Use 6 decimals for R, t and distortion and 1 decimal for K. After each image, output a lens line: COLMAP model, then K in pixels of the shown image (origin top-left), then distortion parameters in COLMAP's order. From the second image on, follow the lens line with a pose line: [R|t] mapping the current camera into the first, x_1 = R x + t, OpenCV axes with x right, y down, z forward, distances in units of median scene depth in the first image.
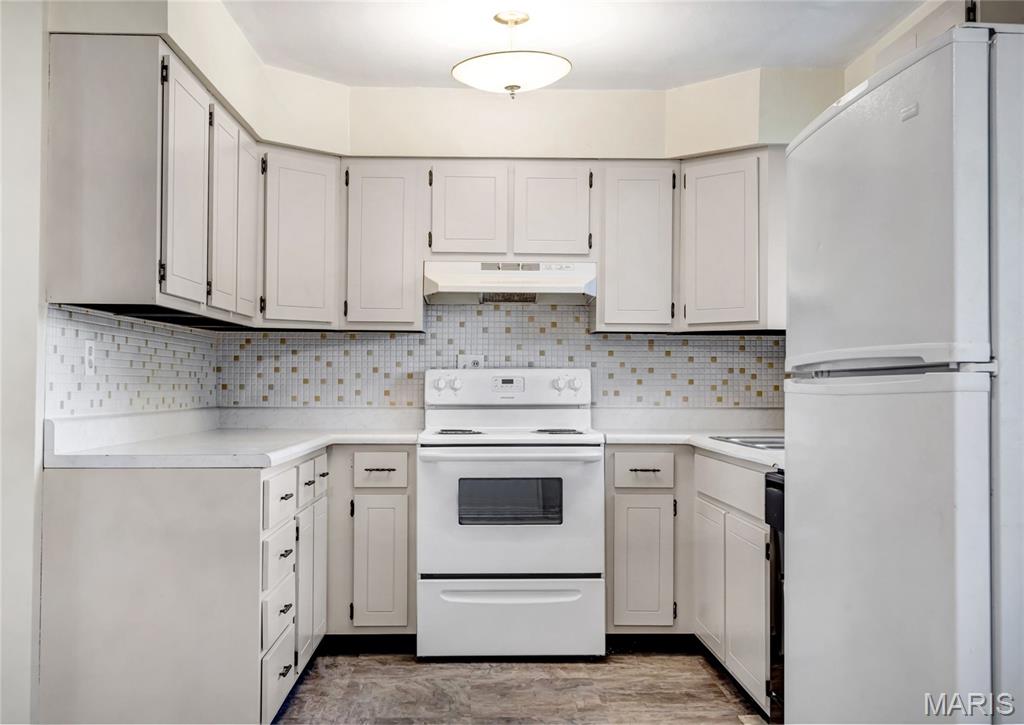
lens RADIAL K [[1045.2, 0, 512.0], [0, 1045.2, 362.5], [0, 0, 1]] dist [0.011831, -0.006842]
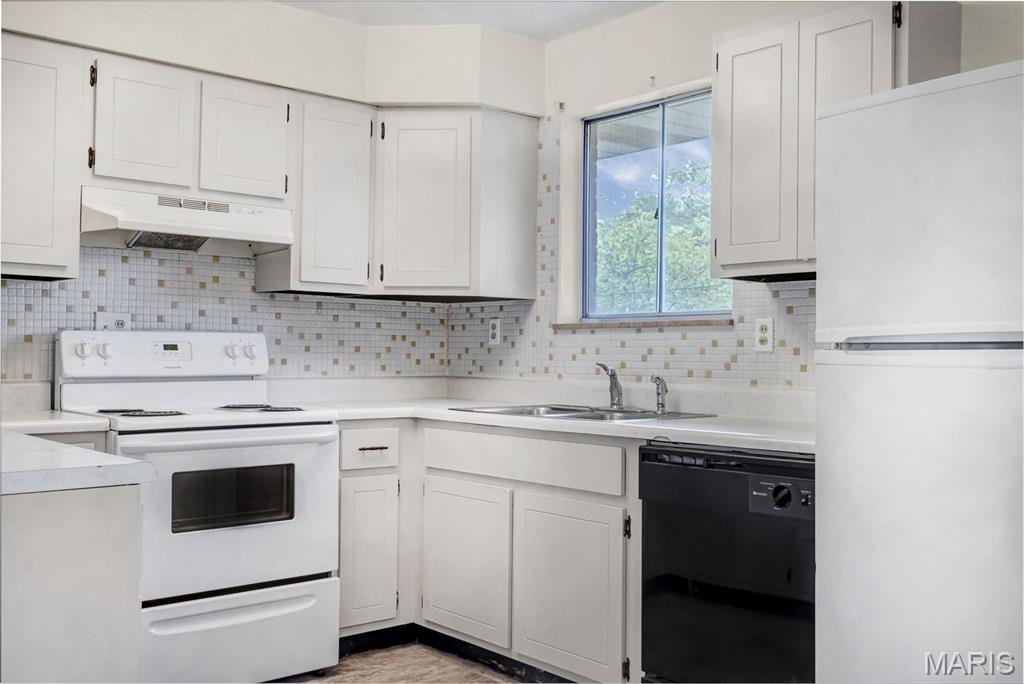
lens RADIAL K [[973.0, 0, 512.0], [0, 973.0, 342.0], [0, 0, 1]] dist [0.007902, 0.002752]
pose [[0.776367, 0.011238, 0.630182, -0.266325], [-0.019273, 0.999797, 0.005915, 0.004522], [-0.629987, -0.016737, 0.776425, 0.248163]]
